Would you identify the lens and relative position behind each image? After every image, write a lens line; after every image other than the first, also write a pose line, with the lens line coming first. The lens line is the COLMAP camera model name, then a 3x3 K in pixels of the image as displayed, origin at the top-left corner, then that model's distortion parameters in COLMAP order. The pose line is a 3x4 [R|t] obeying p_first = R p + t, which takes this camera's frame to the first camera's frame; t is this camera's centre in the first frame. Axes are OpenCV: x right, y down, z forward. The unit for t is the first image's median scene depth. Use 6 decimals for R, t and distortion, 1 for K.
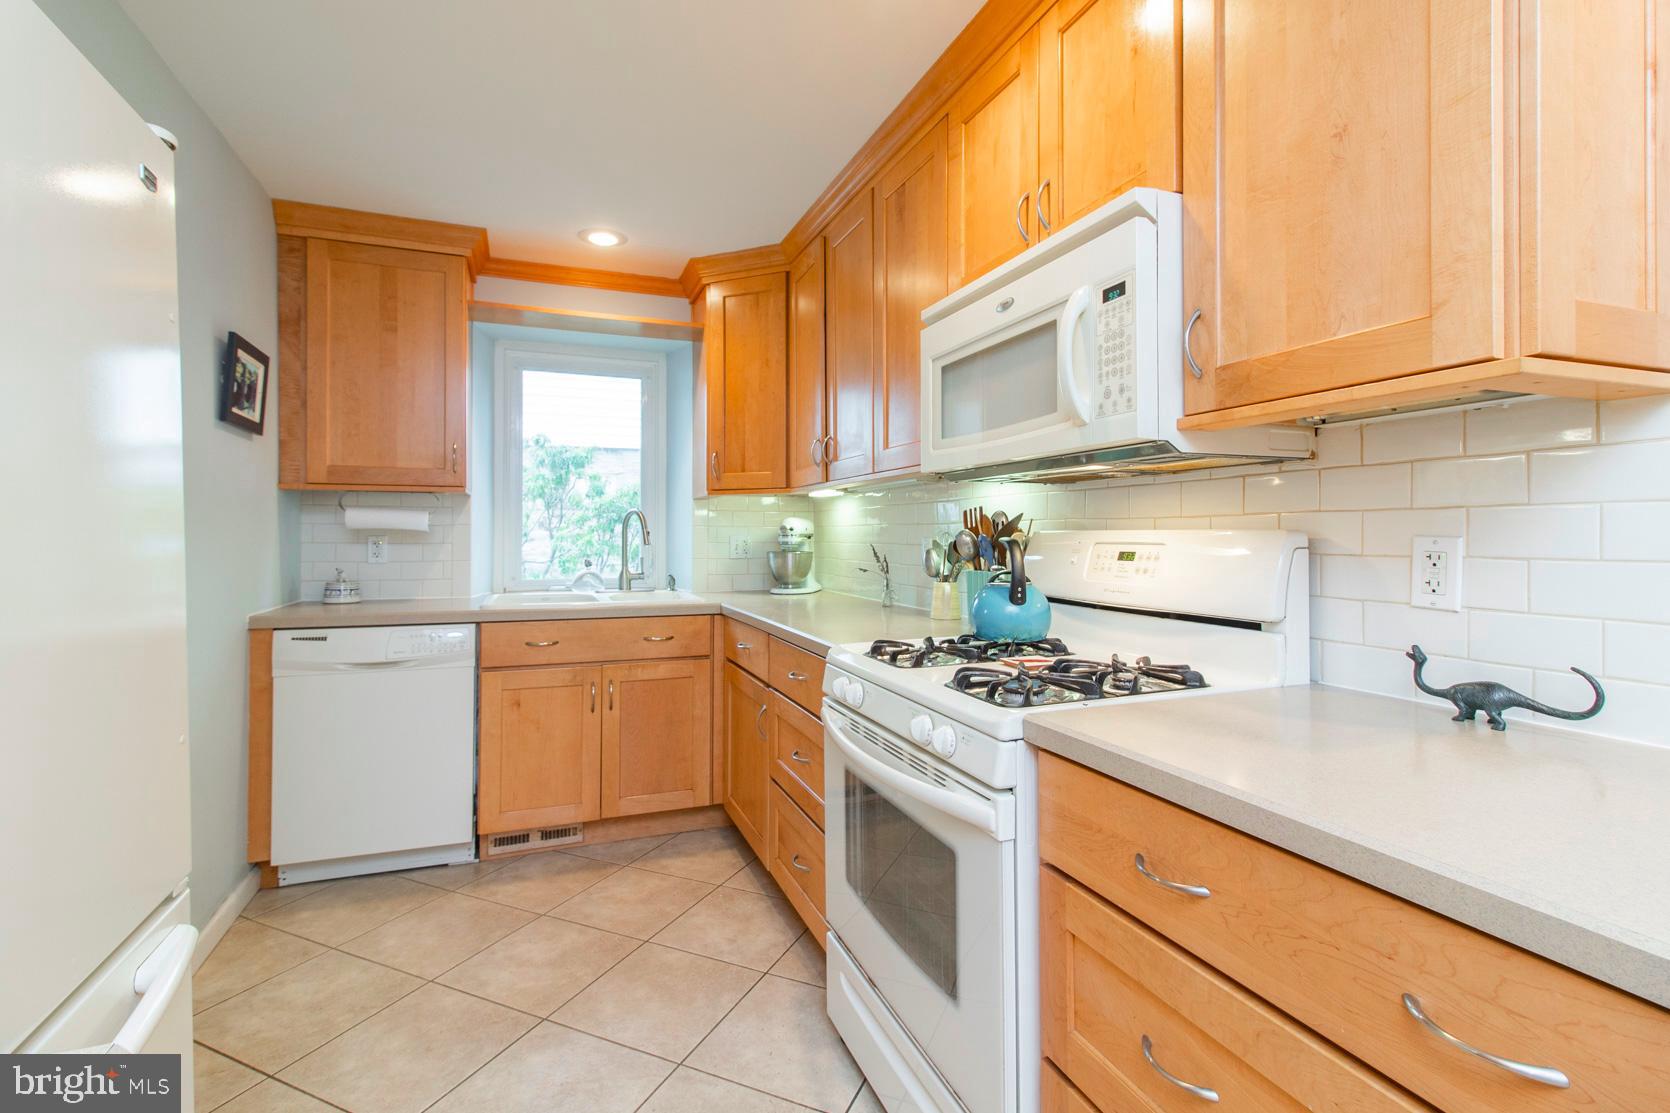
lens RADIAL K [[772.0, 0, 825.1], [0, 772.0, 528.3], [0, 0, 1]] dist [0.000190, 0.000108]
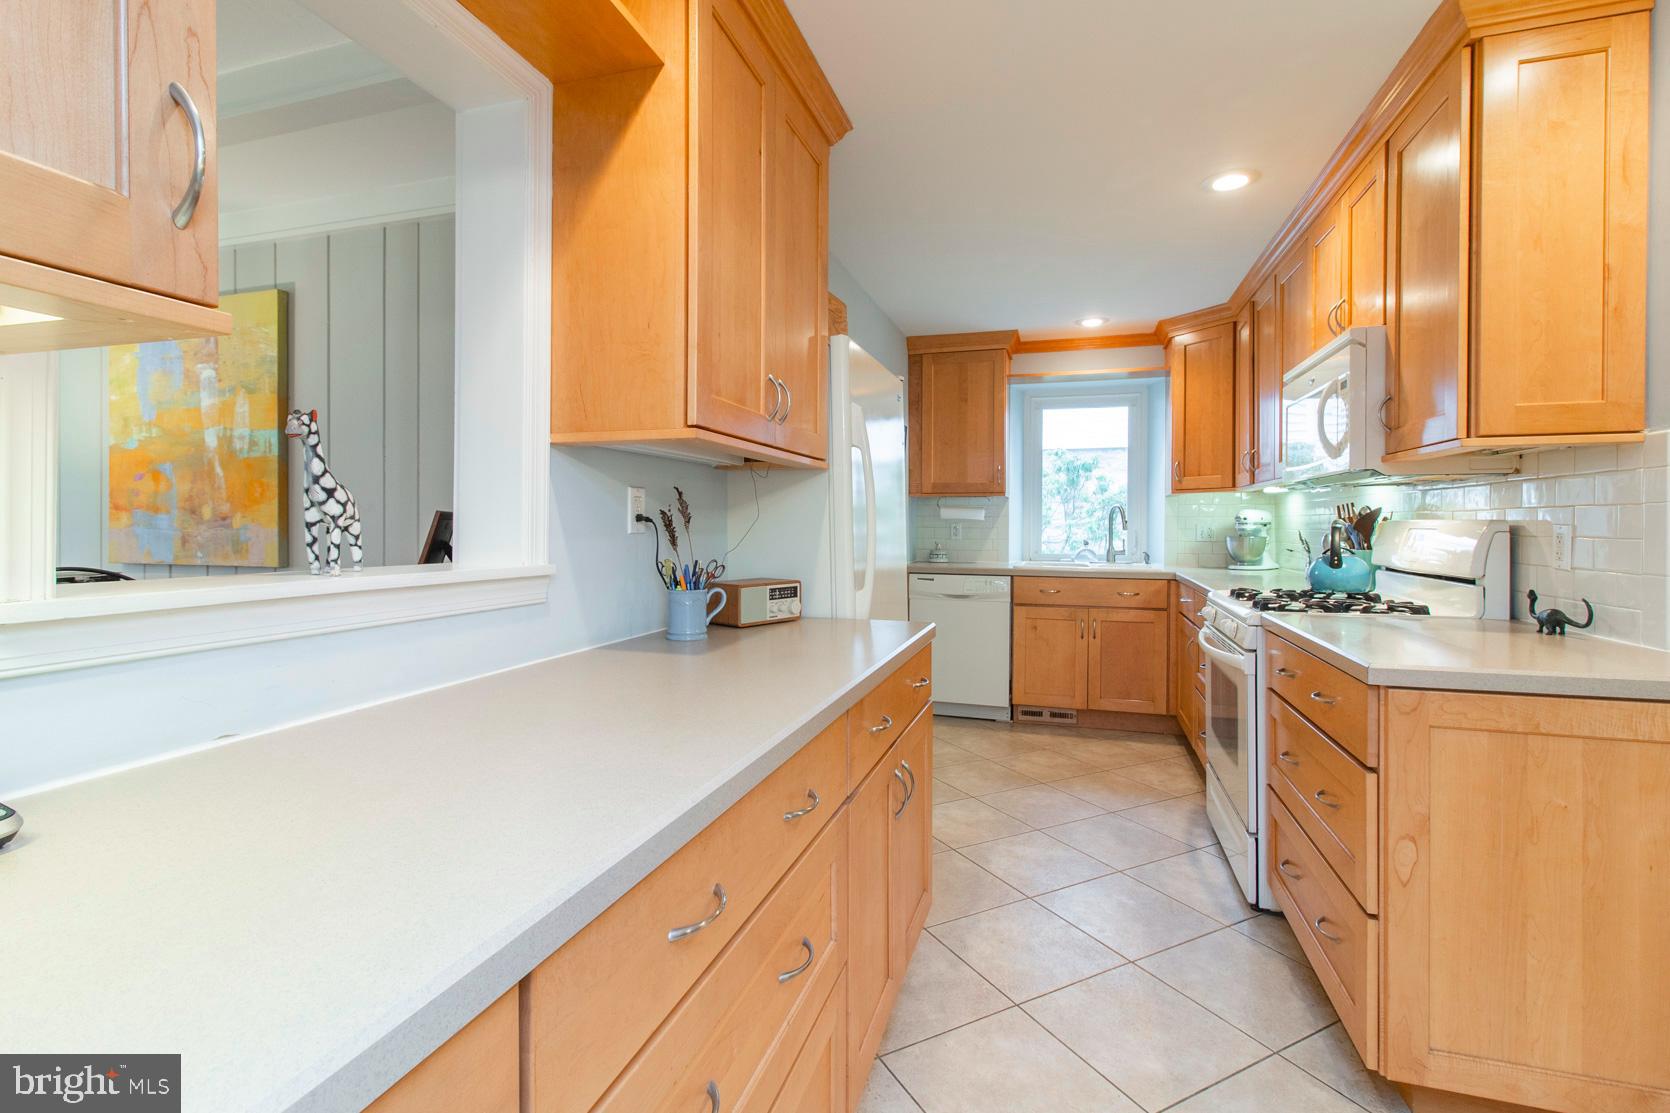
lens RADIAL K [[764.0, 0, 828.1], [0, 764.0, 529.8], [0, 0, 1]] dist [0.003323, 0.000379]
pose [[0.783710, 0.007301, -0.621084, 0.241390], [0.003166, 0.999871, 0.015749, -0.003038], [0.621119, -0.014309, 0.783586, -0.493477]]
